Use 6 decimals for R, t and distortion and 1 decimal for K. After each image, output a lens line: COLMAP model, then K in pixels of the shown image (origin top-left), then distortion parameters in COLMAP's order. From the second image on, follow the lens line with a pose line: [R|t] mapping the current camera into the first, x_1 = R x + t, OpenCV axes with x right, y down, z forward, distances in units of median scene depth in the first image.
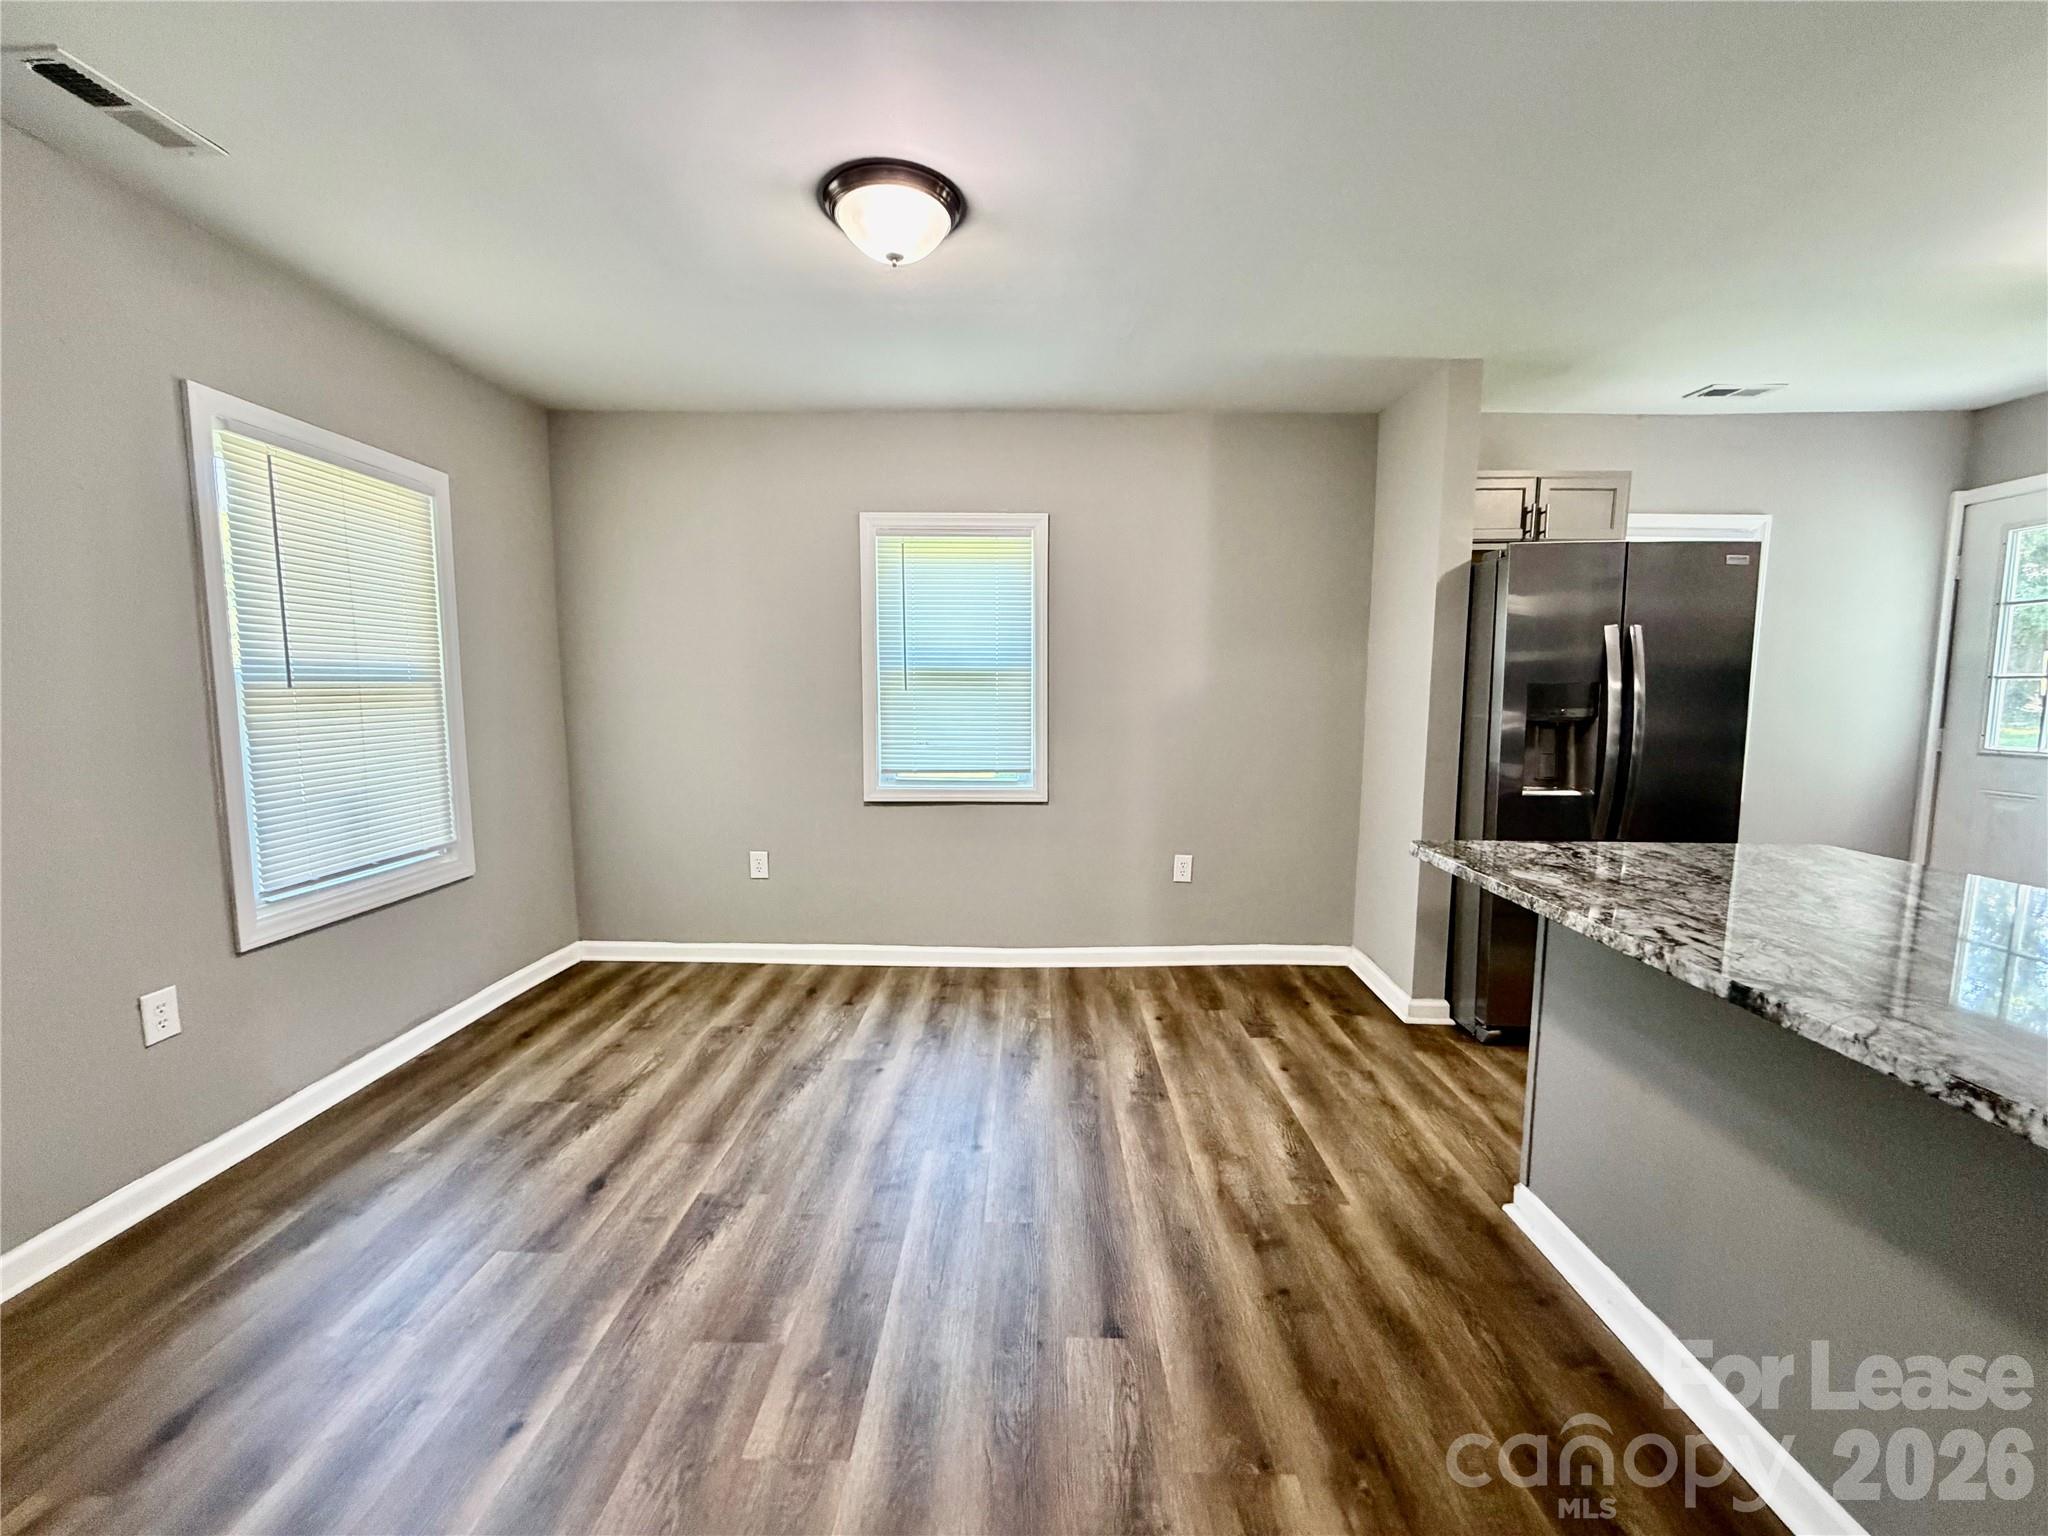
lens RADIAL K [[828.4, 0, 1024.0], [0, 828.4, 768.0], [0, 0, 1]] dist [0.019565, 0.000006]
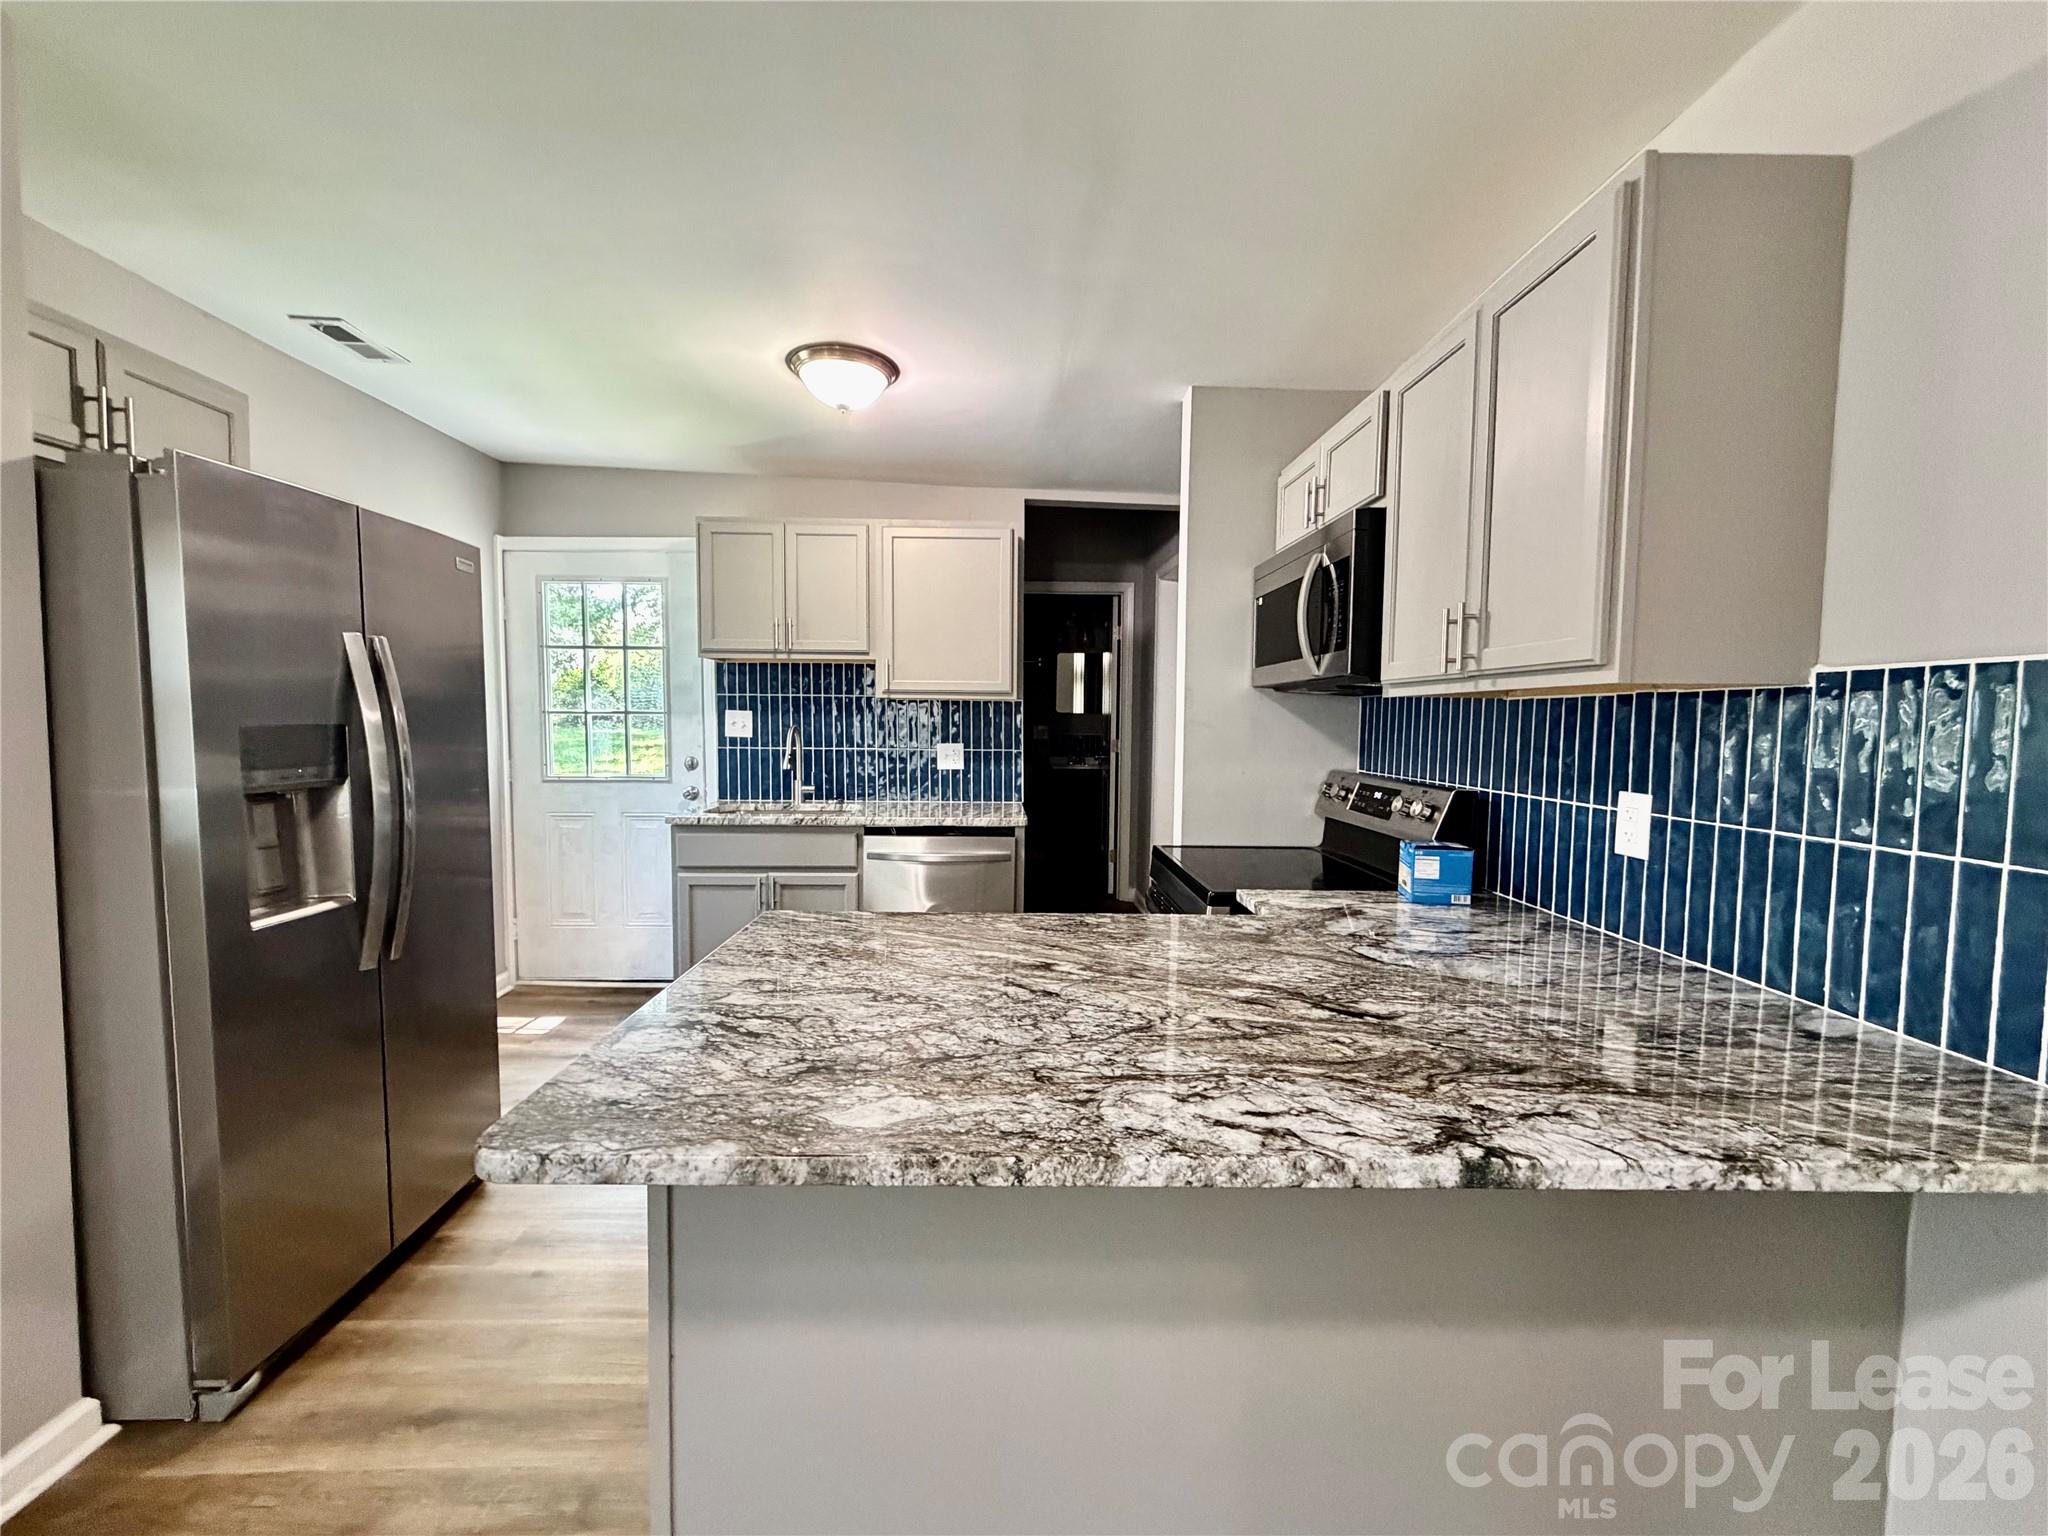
lens RADIAL K [[819.7, 0, 1024.0], [0, 819.7, 768.0], [0, 0, 1]] dist [-0.000872, -0.000154]
pose [[-0.034151, -0.063685, 0.997386, 0.054159], [0.087329, 0.993960, 0.066457, -0.059135], [-0.995594, 0.089370, -0.028384, 0.473585]]
